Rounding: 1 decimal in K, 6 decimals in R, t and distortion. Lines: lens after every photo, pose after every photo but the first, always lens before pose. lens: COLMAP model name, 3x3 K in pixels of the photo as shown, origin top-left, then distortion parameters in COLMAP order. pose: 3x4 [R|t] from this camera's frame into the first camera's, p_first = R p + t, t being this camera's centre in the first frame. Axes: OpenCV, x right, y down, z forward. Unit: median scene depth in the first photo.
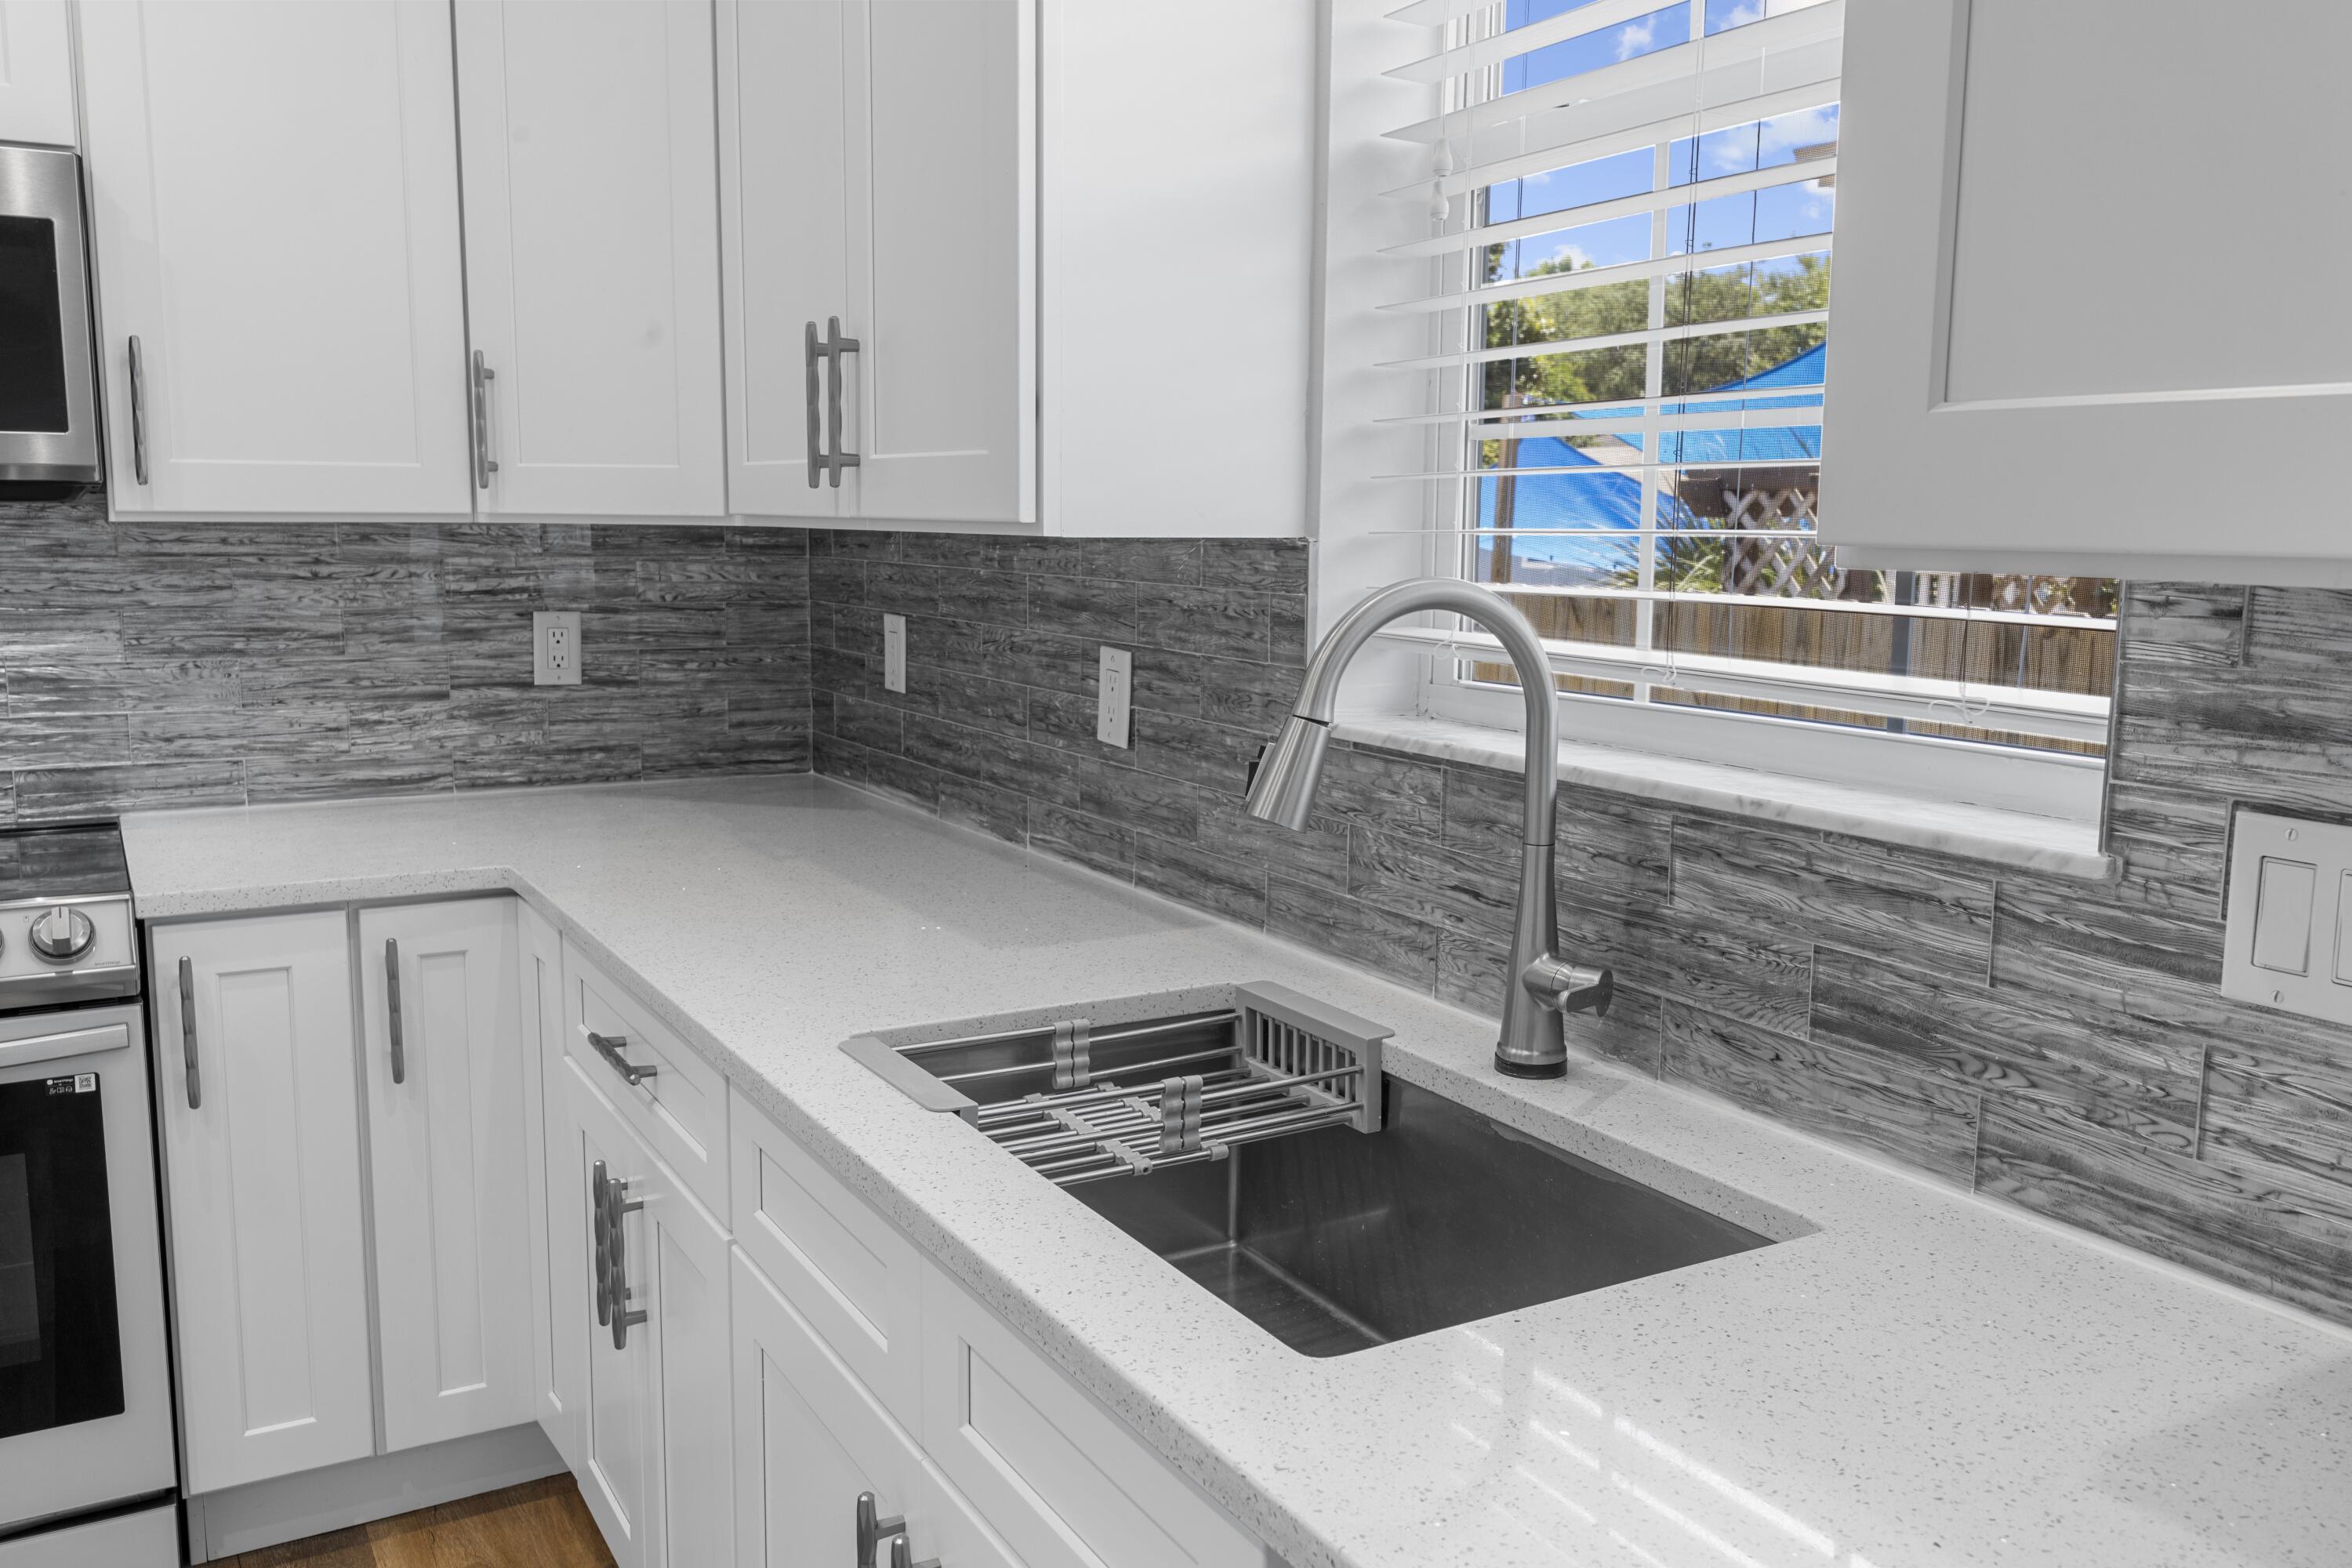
lens RADIAL K [[1914.5, 0, 1181.8], [0, 1914.5, 783.0], [0, 0, 1]] dist [-0.013724, 0.005296]
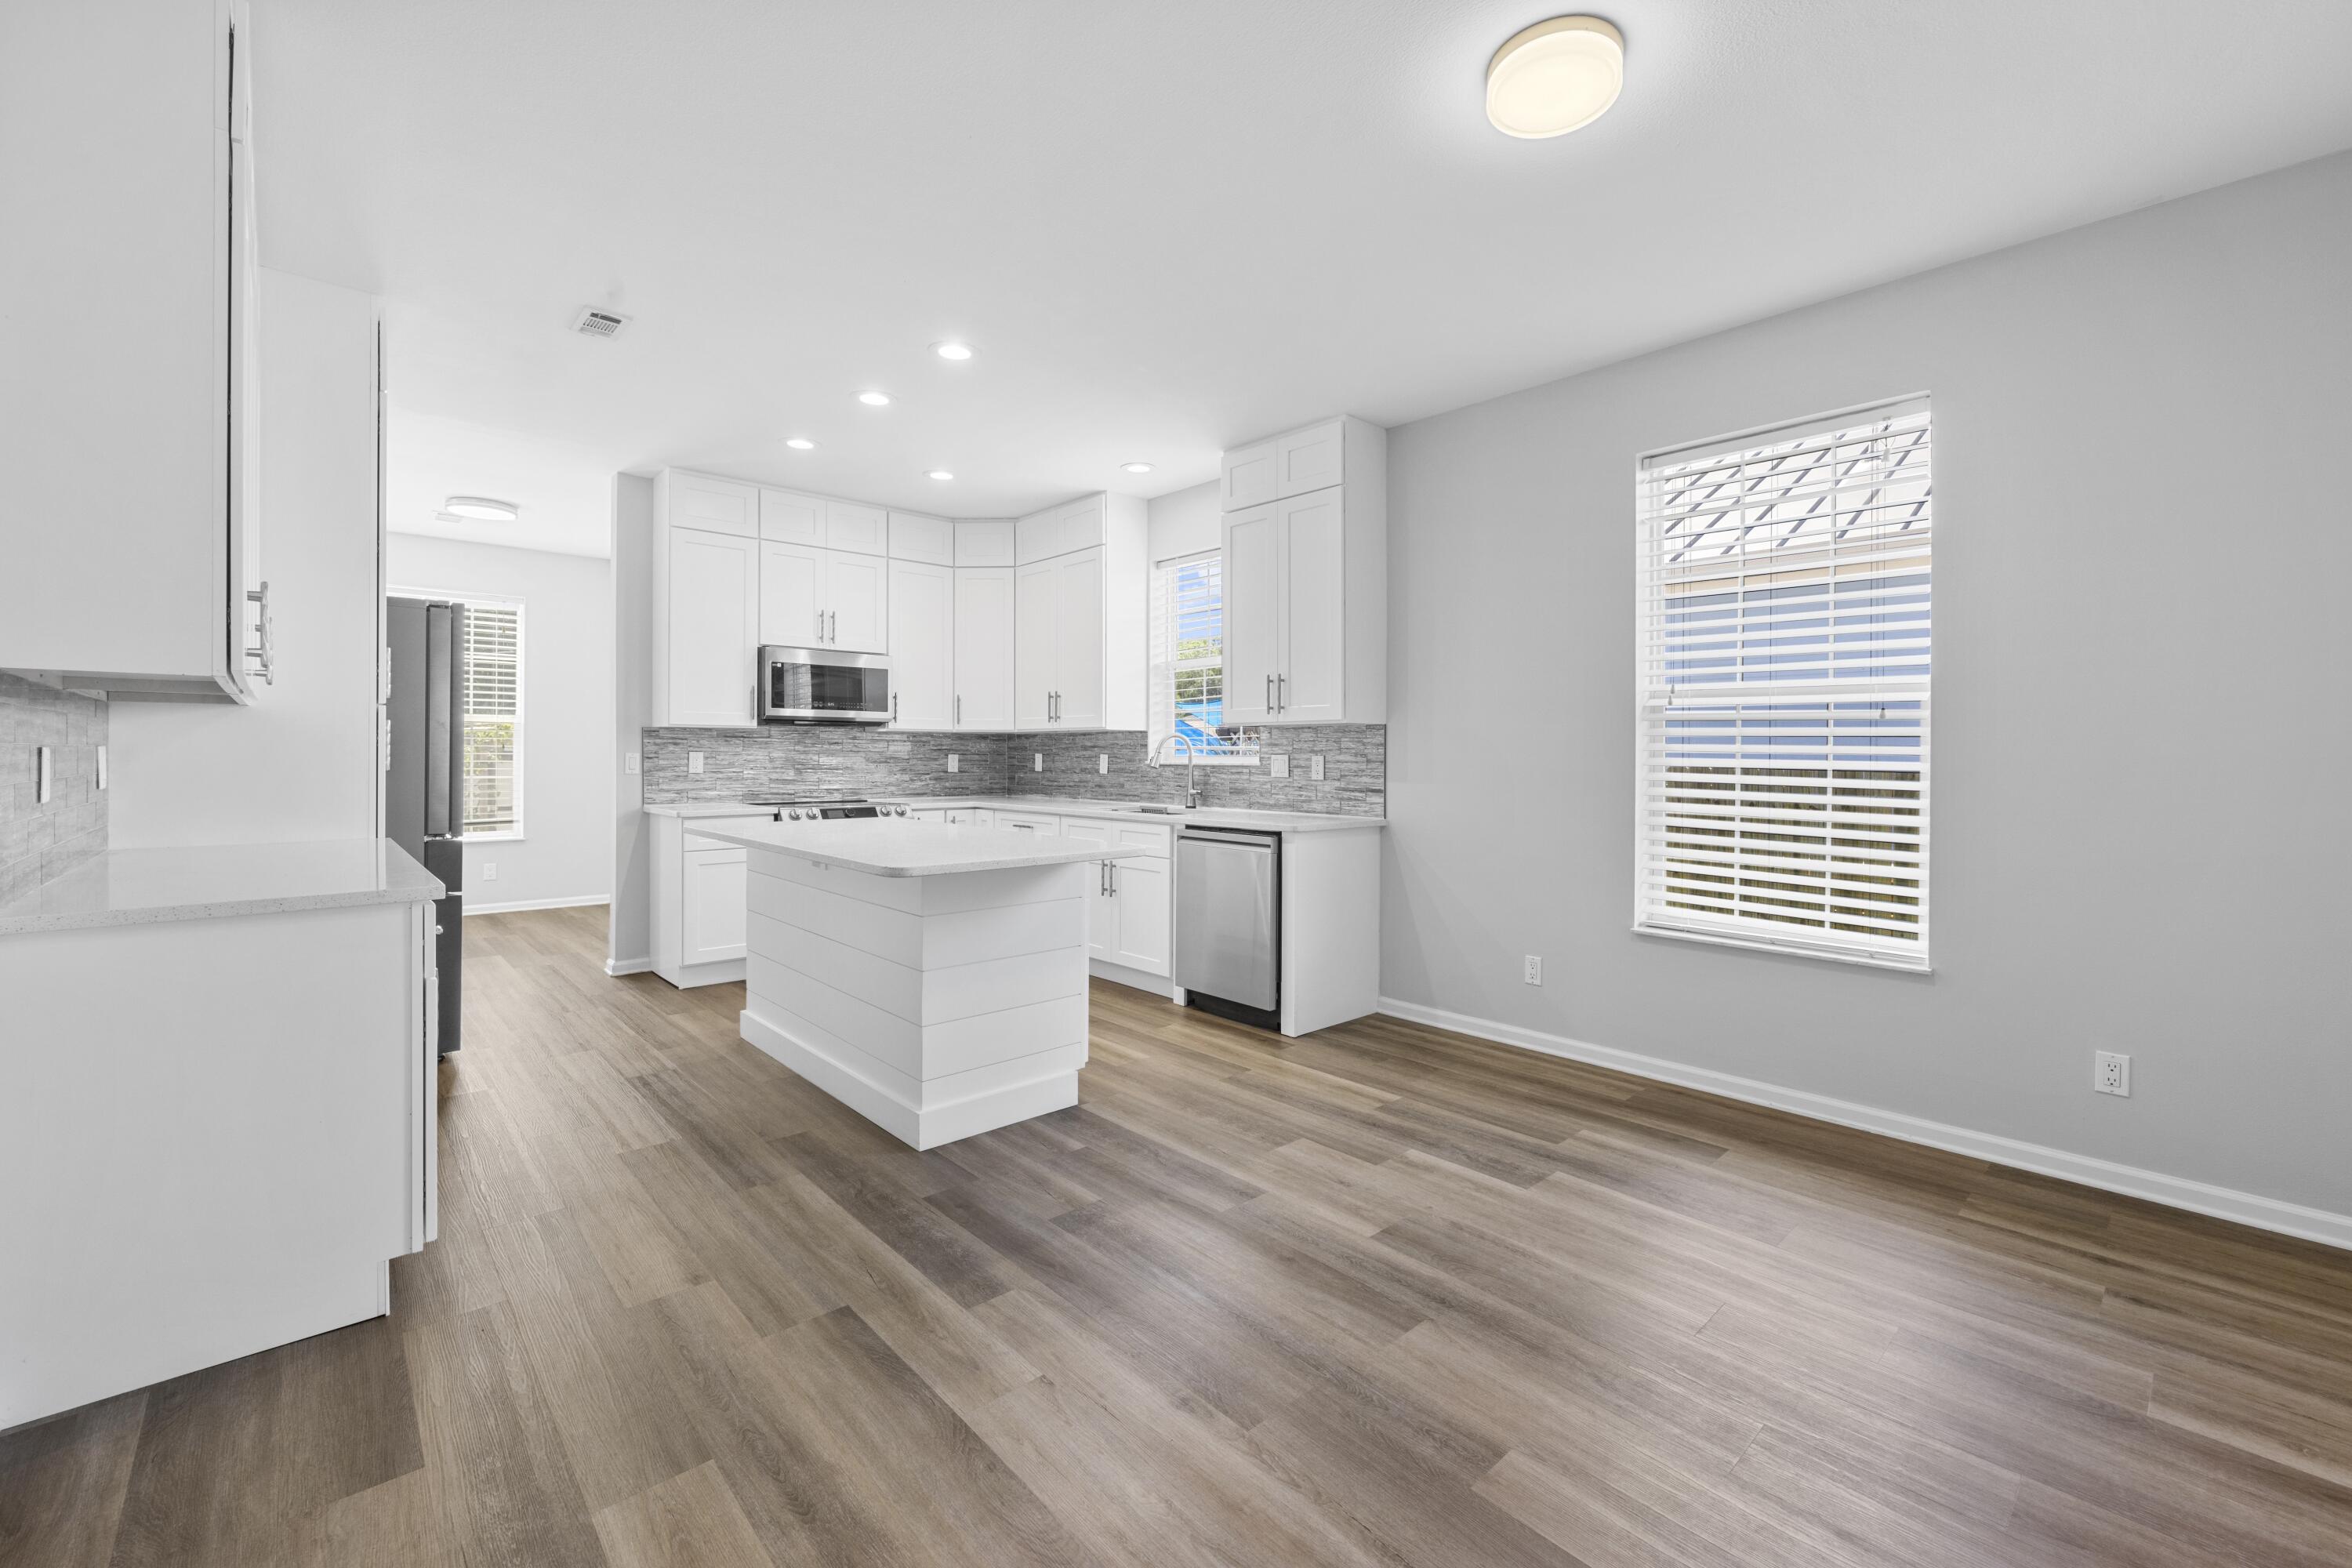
lens RADIAL K [[964.1, 0, 1219.2], [0, 964.1, 794.8], [0, 0, 1]] dist [-0.006558, 0.000153]
pose [[0.969209, -0.019402, 0.245474, -0.403598], [0.043326, 0.994775, -0.092440, 0.313451], [-0.242398, 0.100229, 0.964986, -1.677284]]
